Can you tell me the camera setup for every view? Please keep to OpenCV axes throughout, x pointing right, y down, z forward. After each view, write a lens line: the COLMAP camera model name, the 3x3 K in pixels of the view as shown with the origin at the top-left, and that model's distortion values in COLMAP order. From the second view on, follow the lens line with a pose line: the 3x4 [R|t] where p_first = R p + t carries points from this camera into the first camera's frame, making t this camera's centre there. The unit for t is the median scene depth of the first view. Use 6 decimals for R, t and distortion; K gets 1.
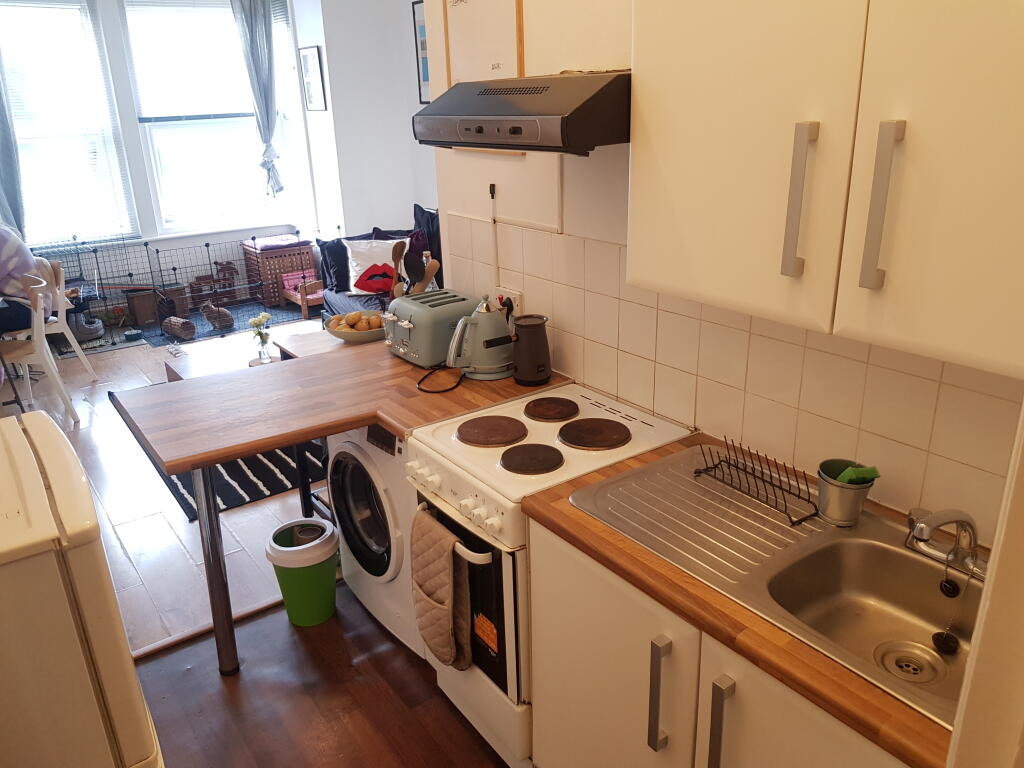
lens RADIAL K [[788.9, 0, 512.0], [0, 788.9, 384.0], [0, 0, 1]] dist [0.079734, -0.113025]
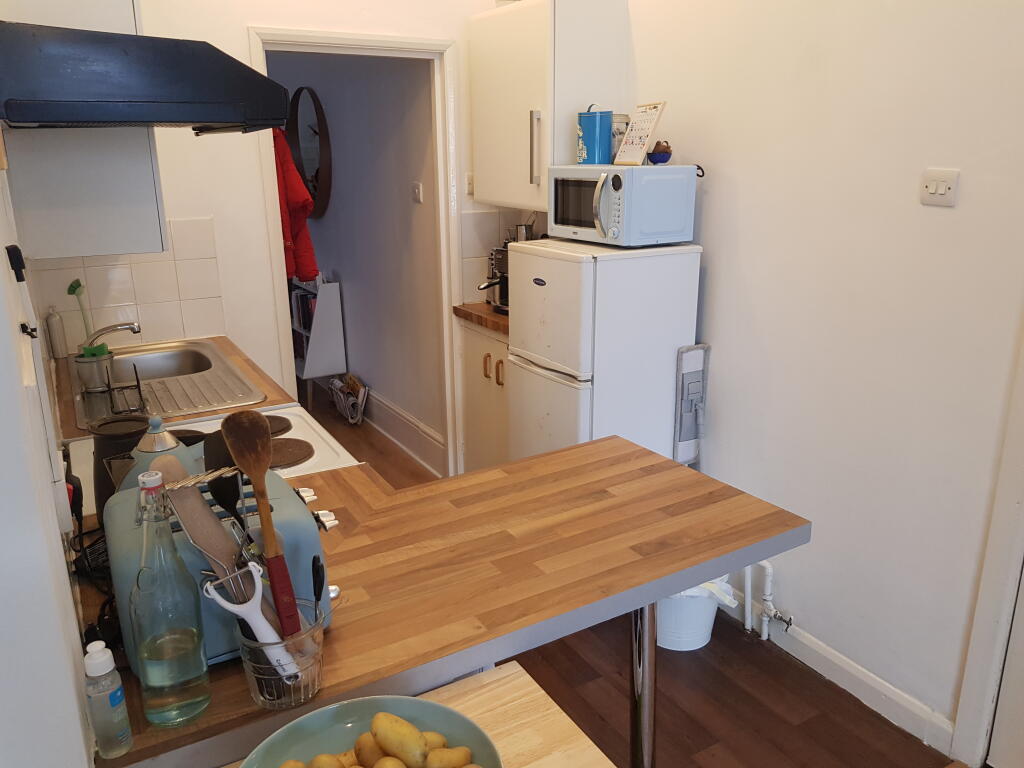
lens RADIAL K [[788.9, 0, 512.0], [0, 788.9, 384.0], [0, 0, 1]] dist [0.079734, -0.113025]
pose [[-0.995543, 0.018329, 0.092513, -0.351856], [0.069877, 0.802142, 0.593031, -0.477486], [-0.063339, 0.596852, -0.799847, 1.535623]]
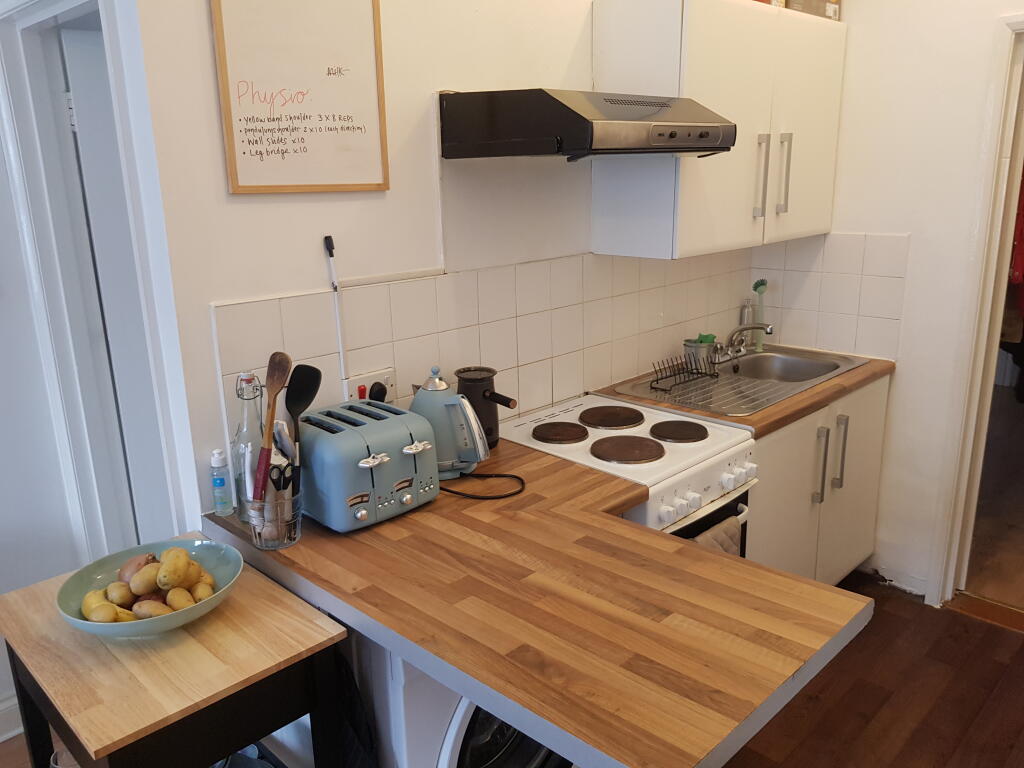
lens RADIAL K [[788.9, 0, 512.0], [0, 788.9, 384.0], [0, 0, 1]] dist [0.079734, -0.113025]
pose [[-0.177742, -0.212477, 0.960865, -0.849209], [0.371272, 0.889776, 0.265435, -0.297694], [-0.911353, 0.403921, -0.079264, 1.091678]]
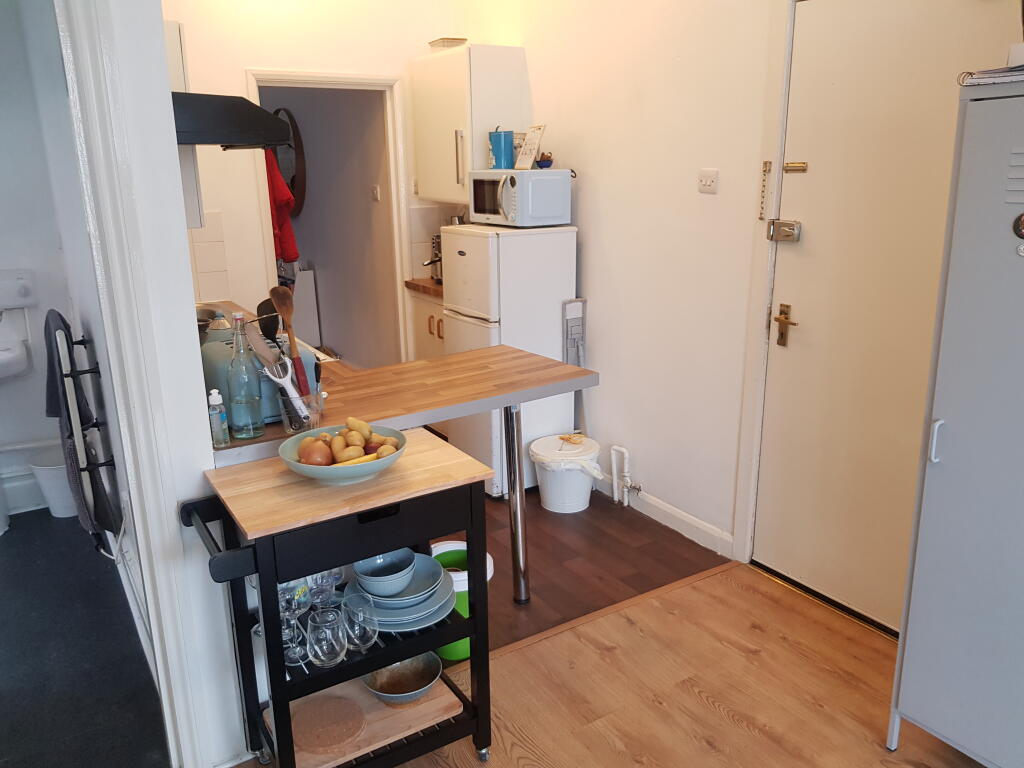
lens RADIAL K [[790.4, 0, 504.7], [0, 790.4, 388.2], [0, 0, 1]] dist [0.076207, -0.005220]
pose [[-0.997273, 0.035012, 0.064961, -0.470405], [0.066626, 0.805662, 0.588616, -0.634170], [-0.031728, 0.591339, -0.805798, 1.983859]]
